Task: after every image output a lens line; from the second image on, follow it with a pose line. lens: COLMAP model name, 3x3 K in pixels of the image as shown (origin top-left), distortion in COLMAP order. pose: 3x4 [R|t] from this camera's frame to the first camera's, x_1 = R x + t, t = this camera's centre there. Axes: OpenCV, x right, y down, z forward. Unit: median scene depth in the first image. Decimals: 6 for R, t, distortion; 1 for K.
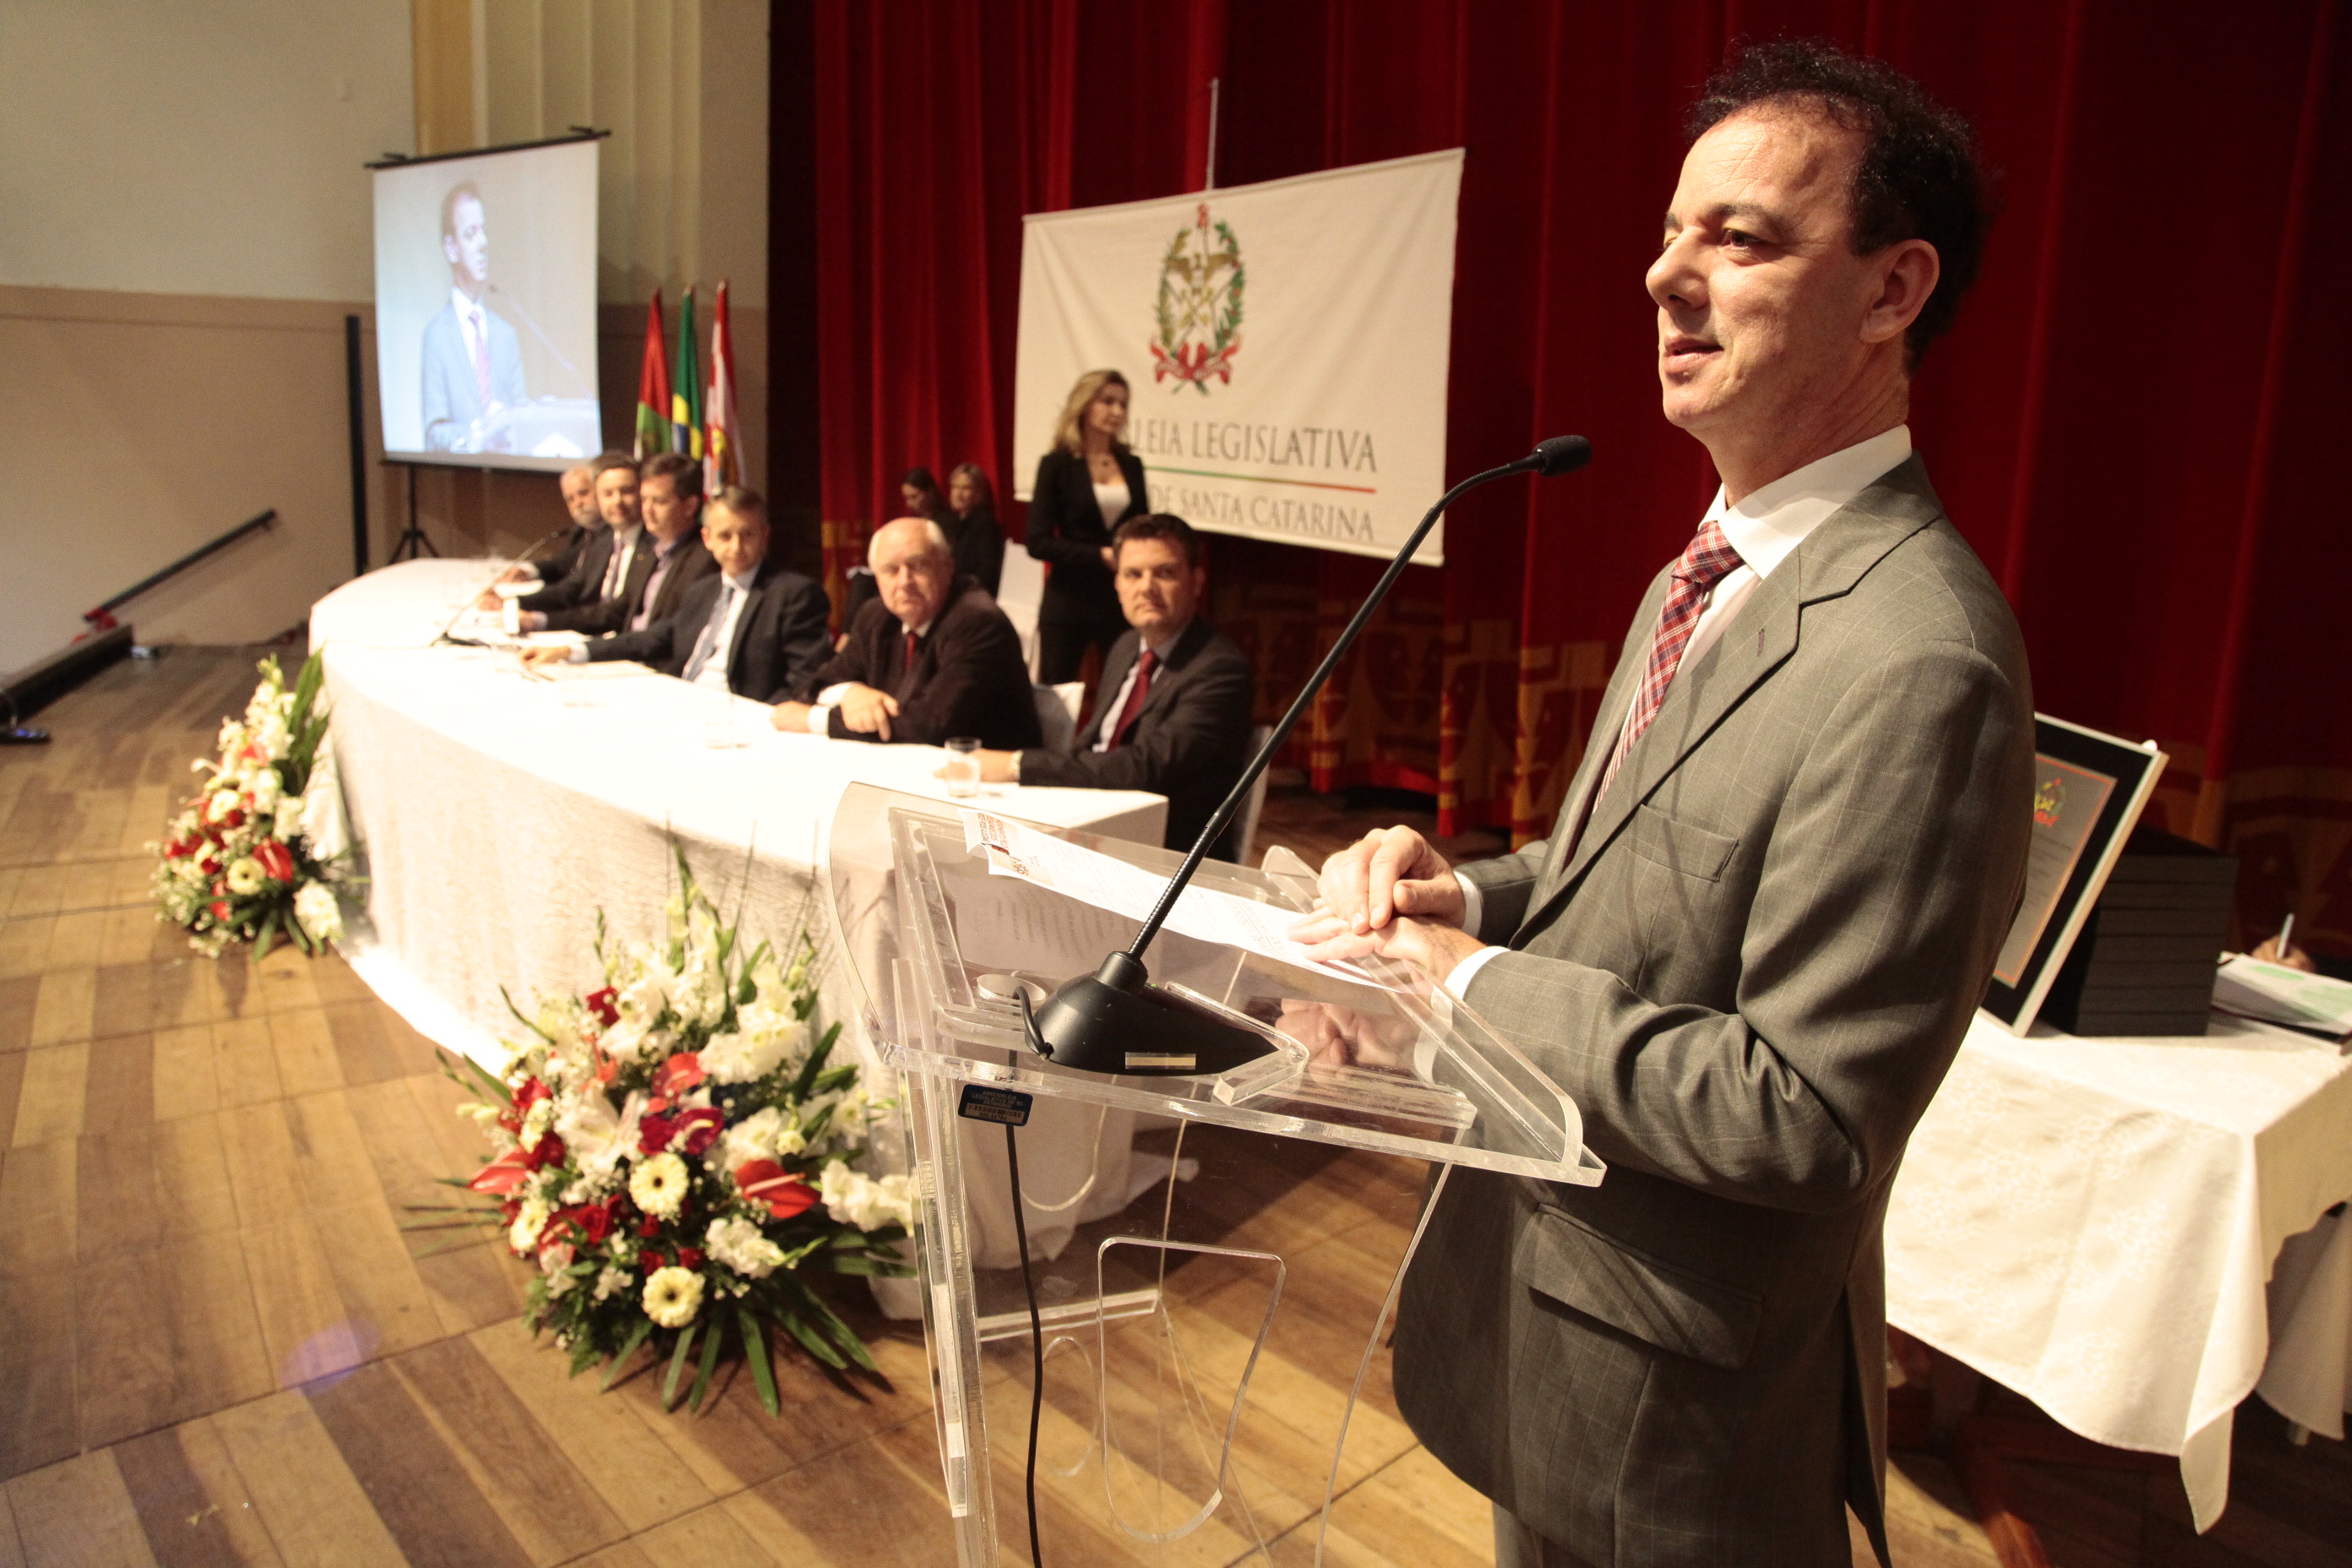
lens RADIAL K [[1635.3, 0, 1187.8], [0, 1635.3, 764.6], [0, 0, 1]] dist [-0.102067, 0.053000]
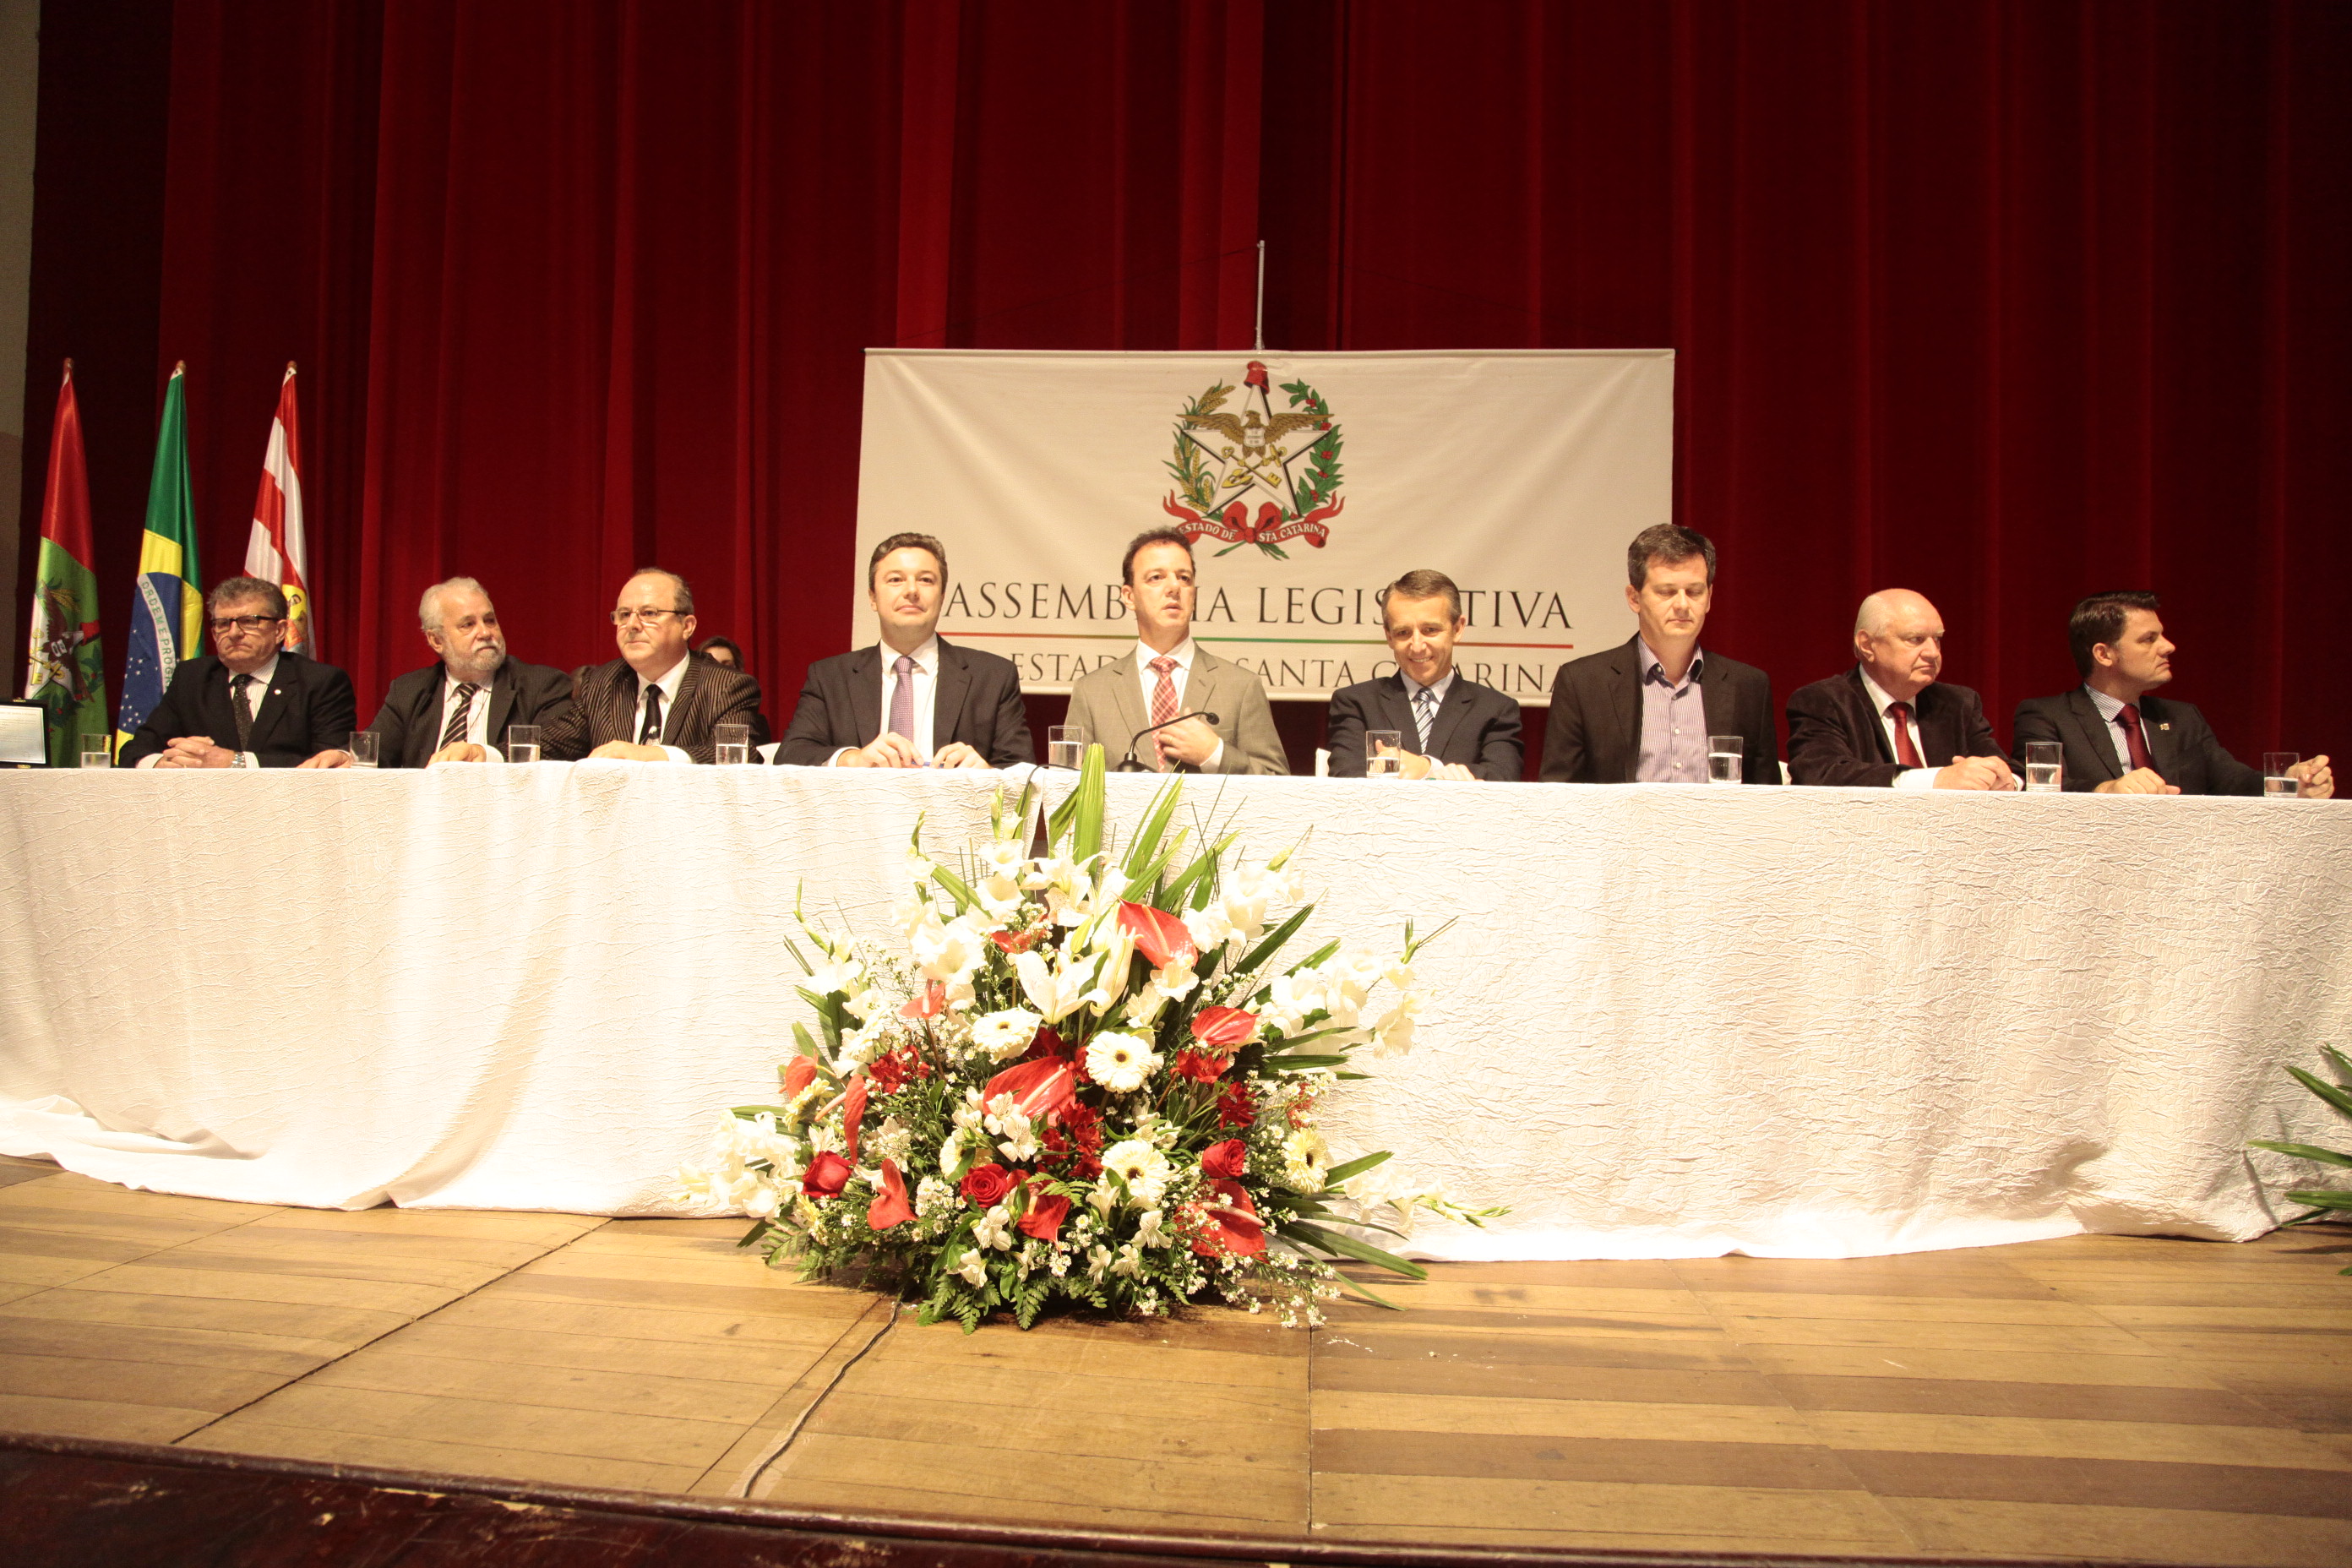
lens RADIAL K [[1635.3, 0, 1168.5], [0, 1635.3, 783.7], [0, 0, 1]] dist [-0.102067, 0.053000]
pose [[0.655179, -0.022052, 0.755152, -0.760358], [0.161588, 0.980532, -0.111562, -0.004534], [-0.737990, 0.195117, 0.645988, 0.472302]]
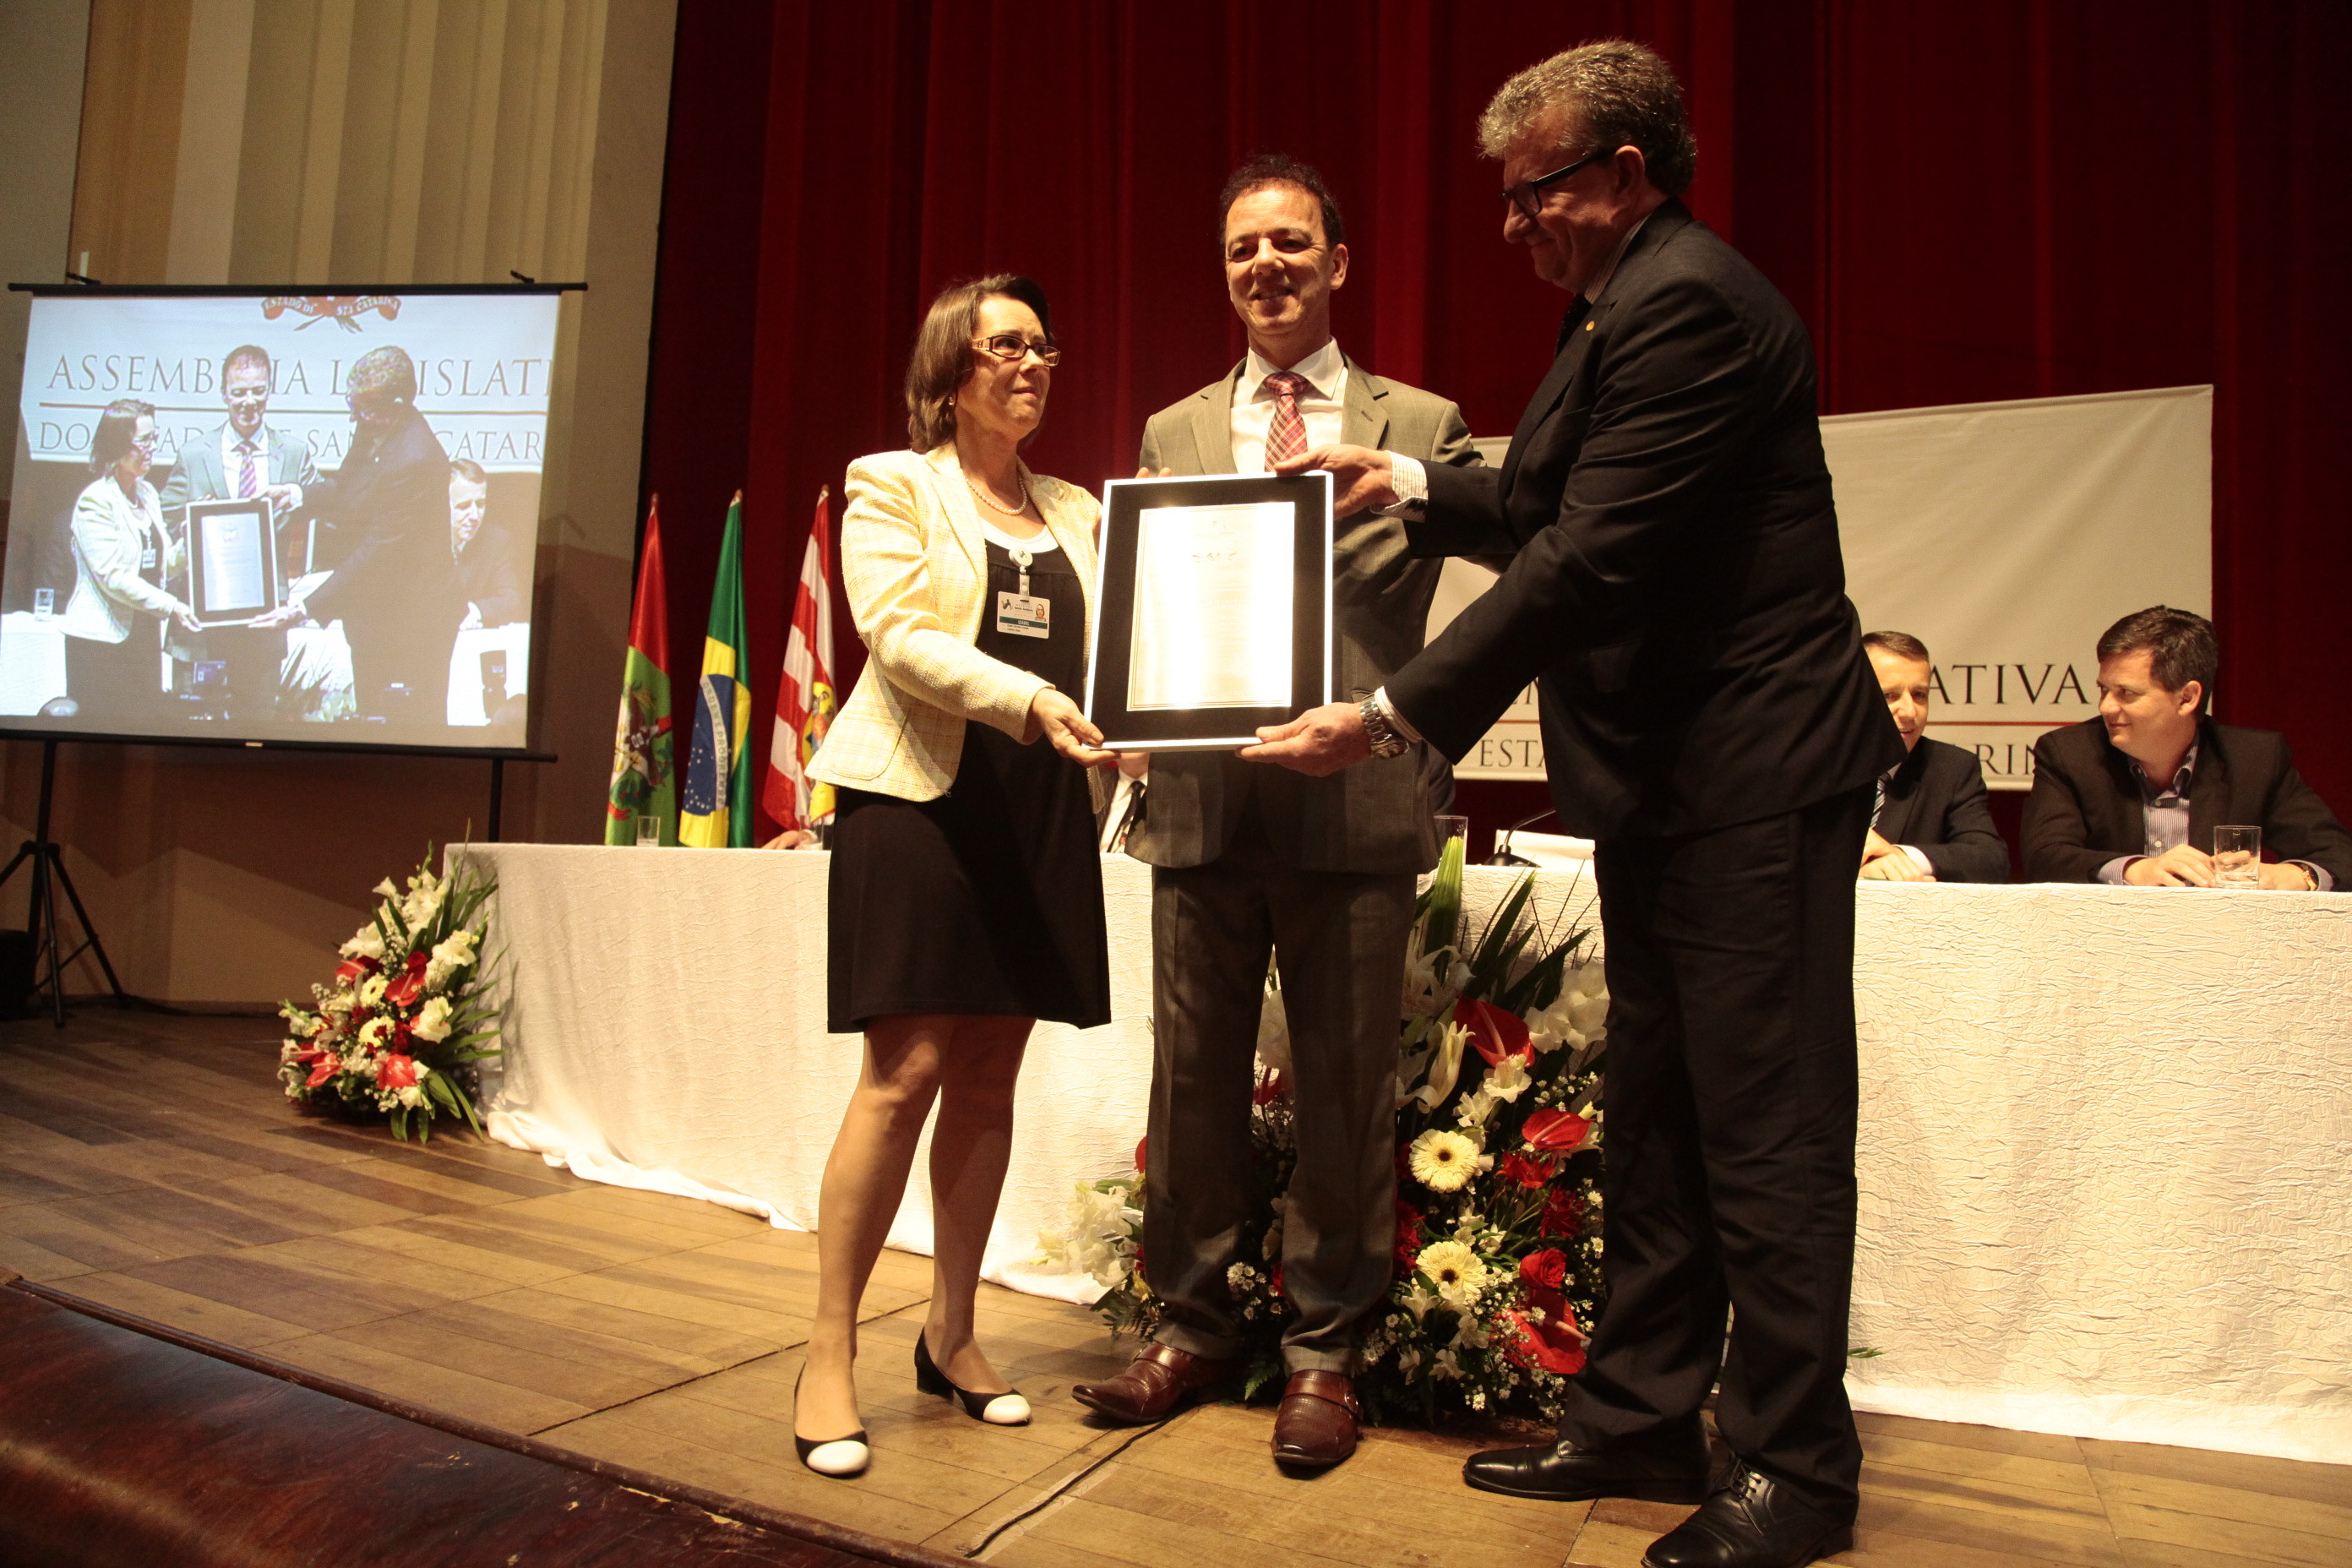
lens RADIAL K [[1635.3, 0, 1169.6], [0, 1635.3, 791.6], [0, 0, 1]] dist [-0.102067, 0.053000]
pose [[0.870196, 0.011915, 0.492562, -0.719388], [0.100024, 0.974619, -0.200284, 0.000865], [-0.482447, 0.223554, 0.846917, 0.432384]]
